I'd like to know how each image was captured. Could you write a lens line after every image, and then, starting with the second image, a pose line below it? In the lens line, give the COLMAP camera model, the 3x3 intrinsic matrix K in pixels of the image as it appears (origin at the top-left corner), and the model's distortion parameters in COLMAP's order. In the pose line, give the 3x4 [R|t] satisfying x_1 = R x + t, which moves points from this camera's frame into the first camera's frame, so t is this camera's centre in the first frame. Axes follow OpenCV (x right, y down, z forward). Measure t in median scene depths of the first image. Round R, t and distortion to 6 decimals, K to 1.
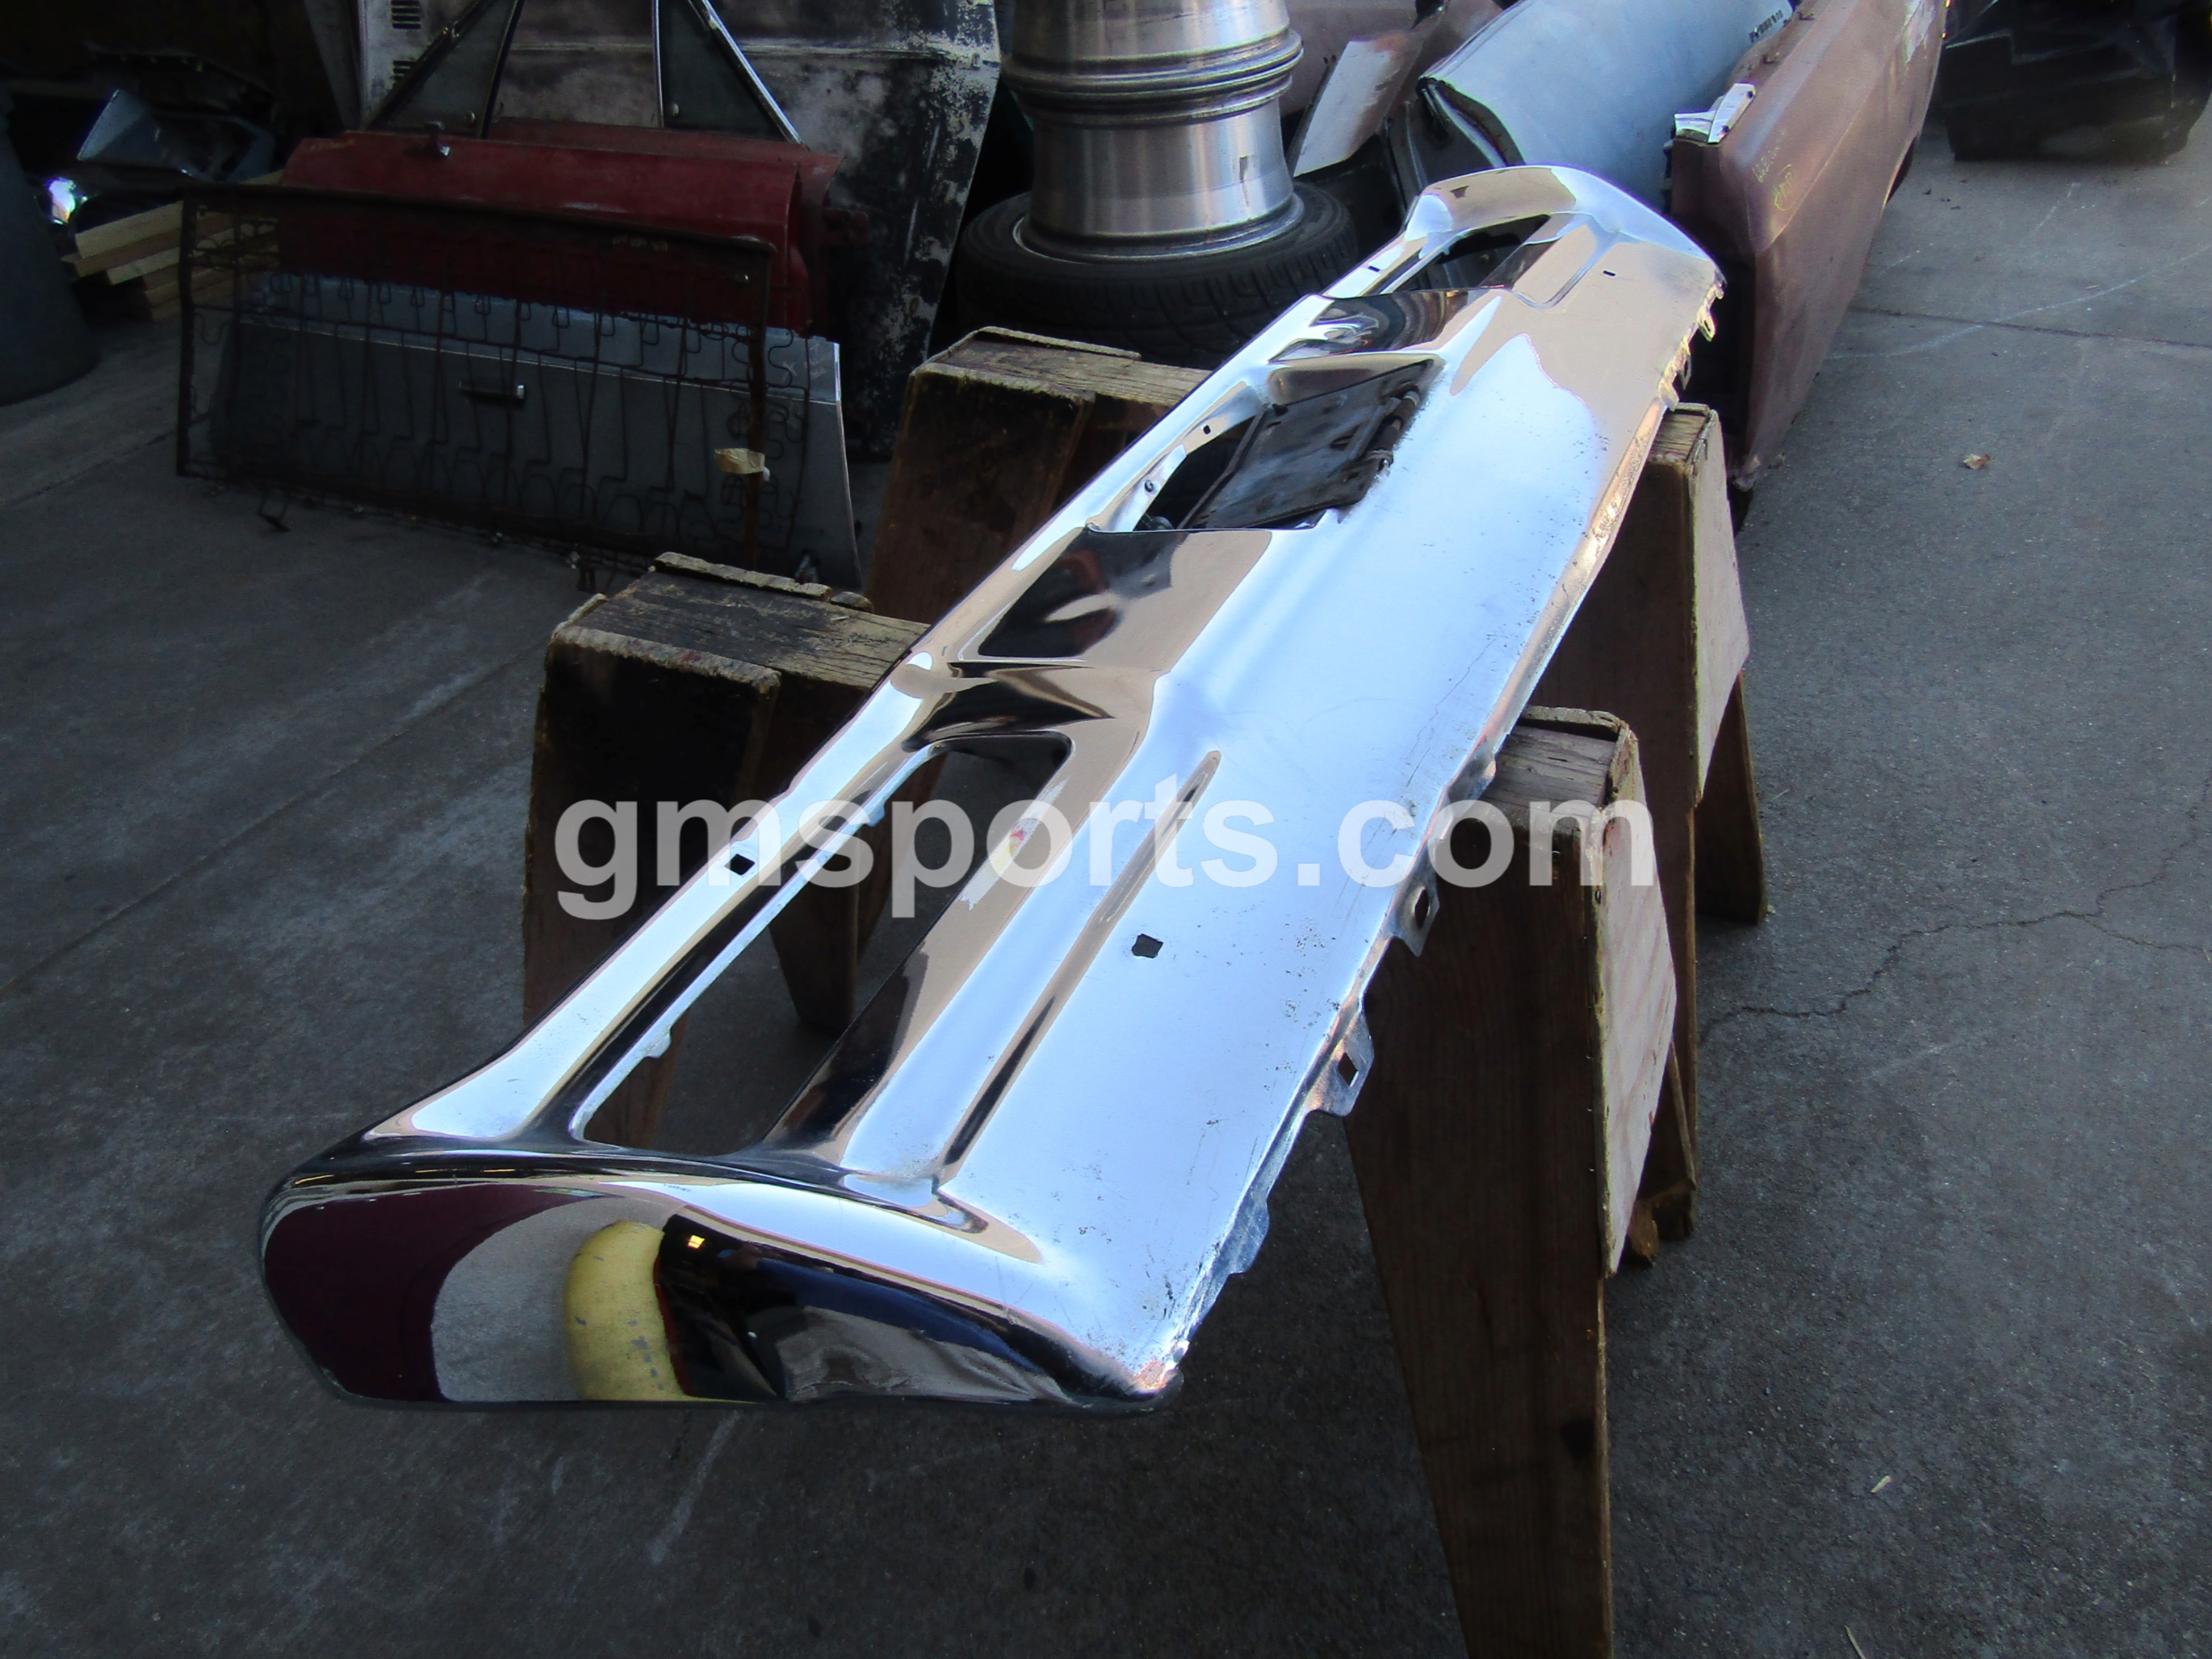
lens RADIAL K [[1564.8, 0, 1106.0], [0, 1564.8, 838.0], [0, 0, 1]] dist [-0.013726, 0.008376]
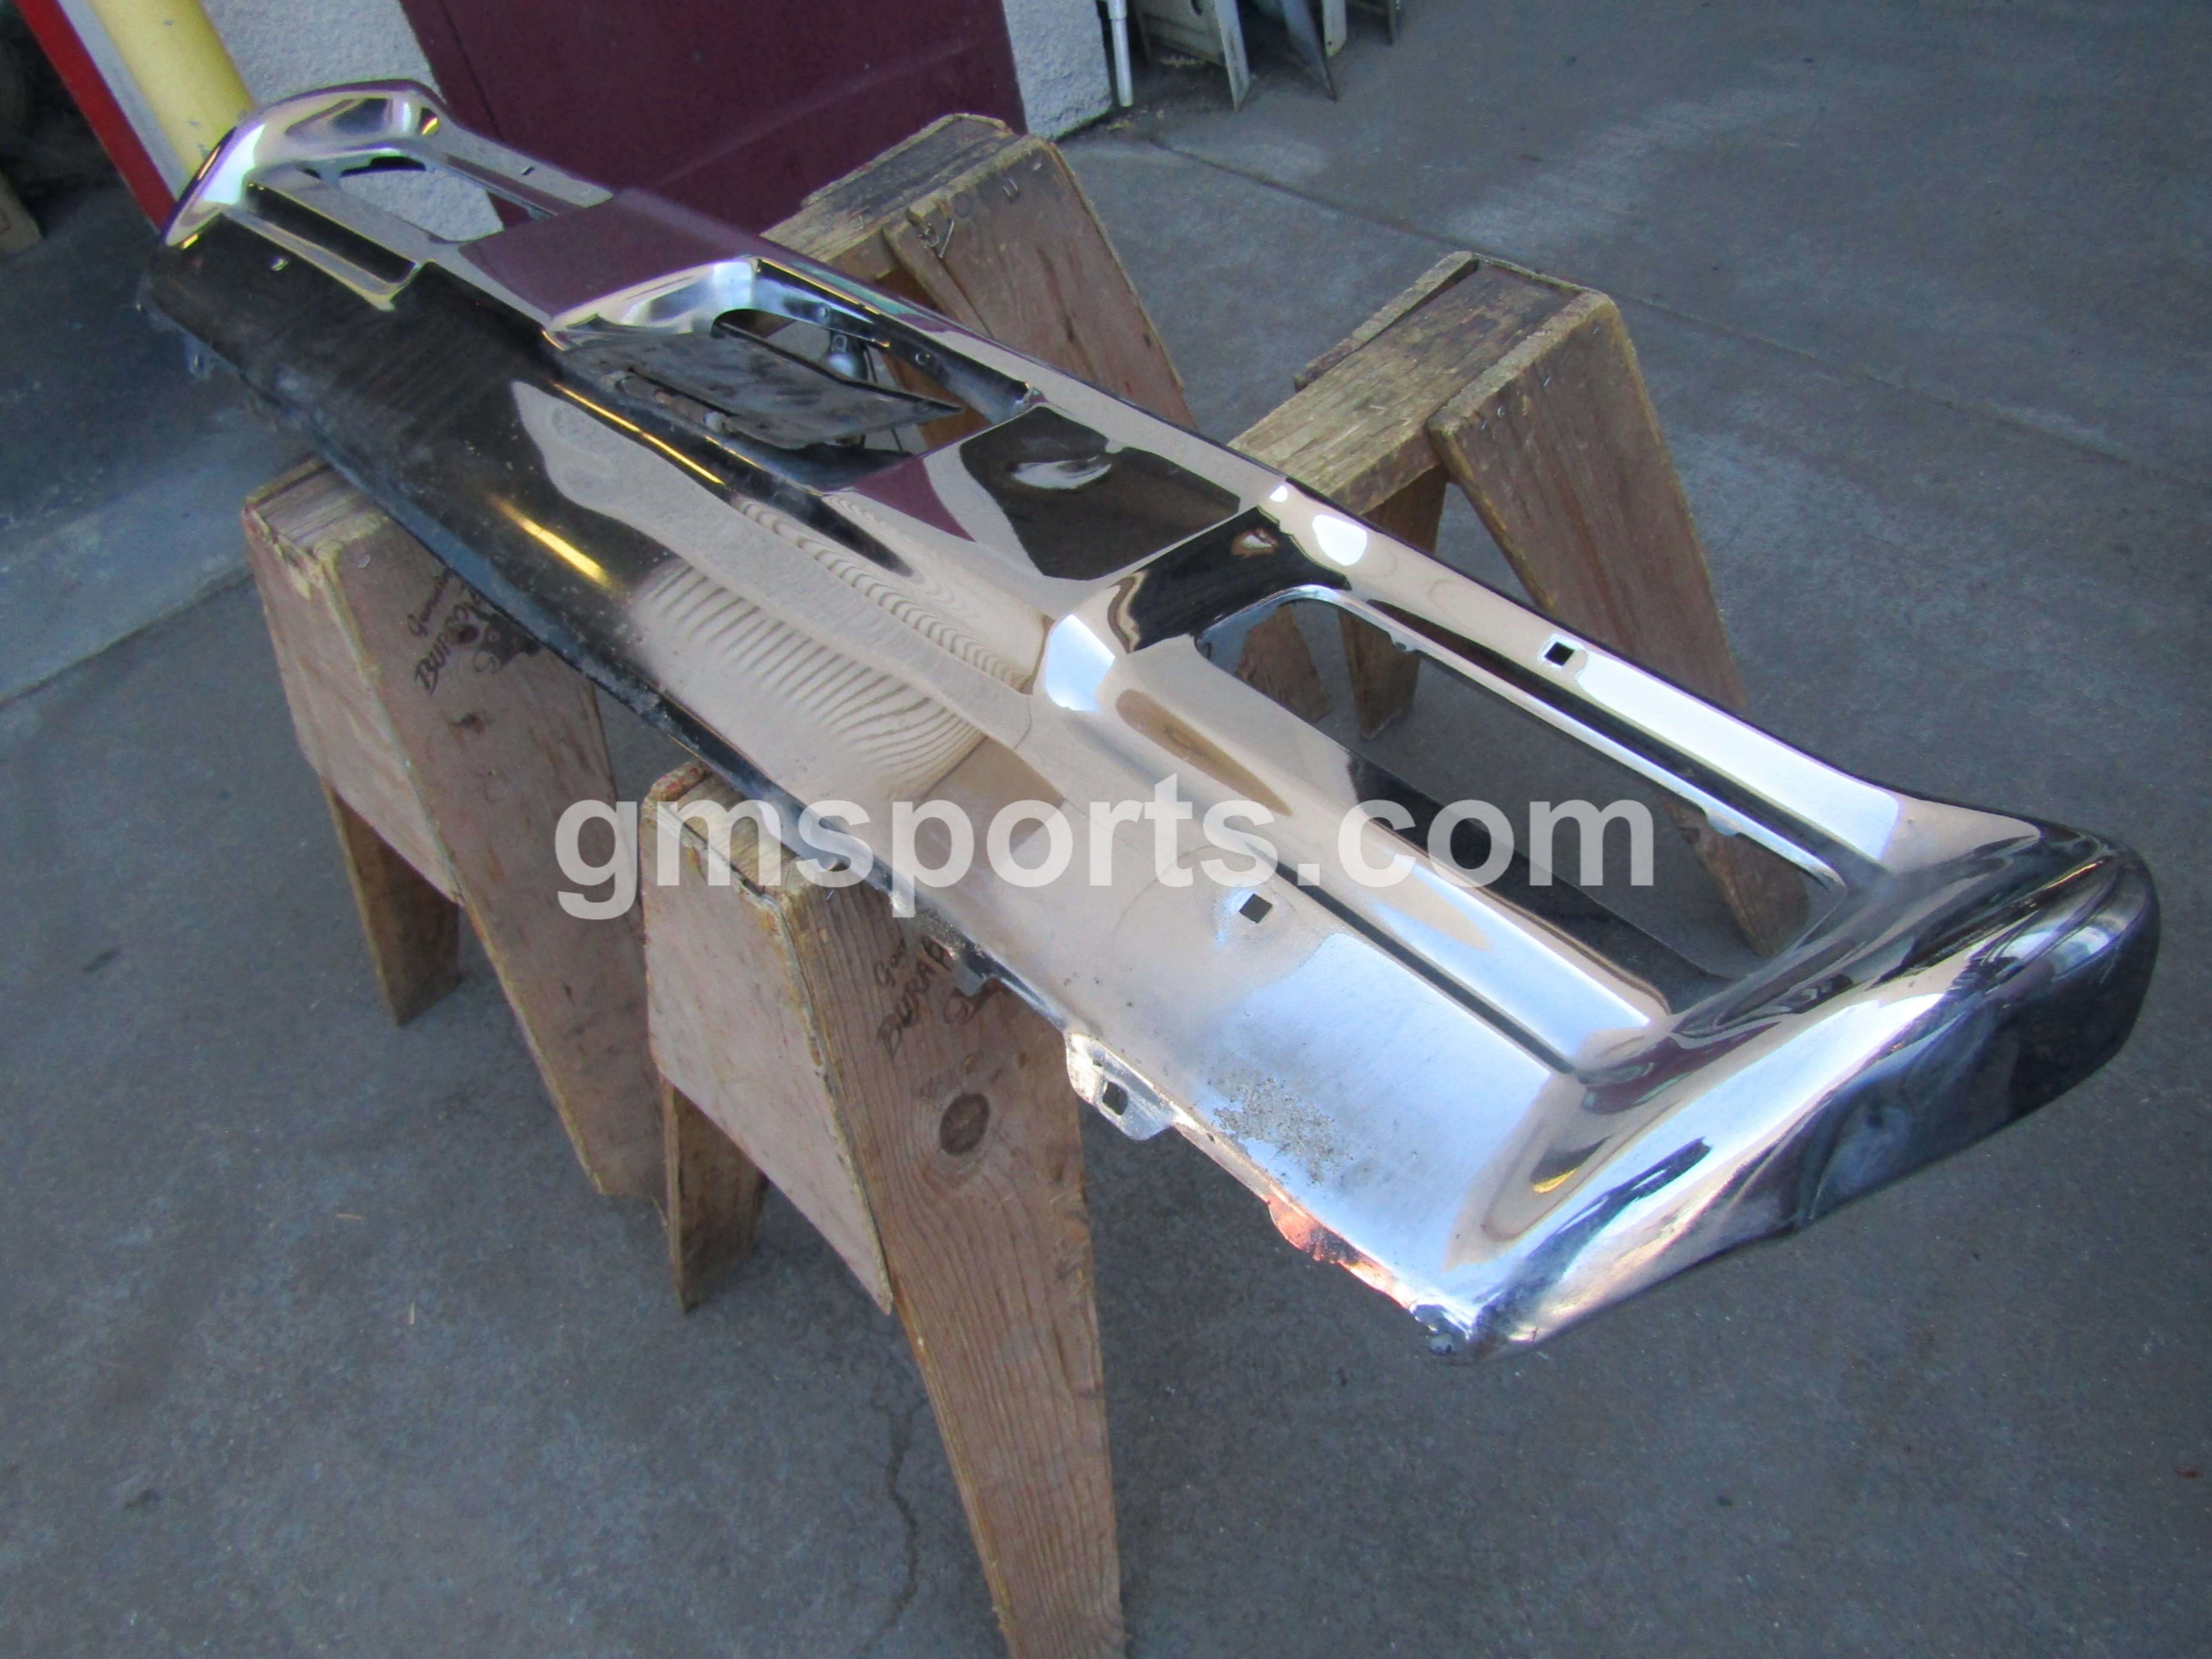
lens RADIAL K [[1564.8, 0, 1100.2], [0, 1564.8, 823.7], [0, 0, 1]] dist [-0.013726, 0.008376]
pose [[-0.333273, 0.755563, -0.563962, 0.437062], [-0.418295, 0.417576, 0.806635, -0.547527], [0.844960, 0.504732, 0.176882, 0.646607]]
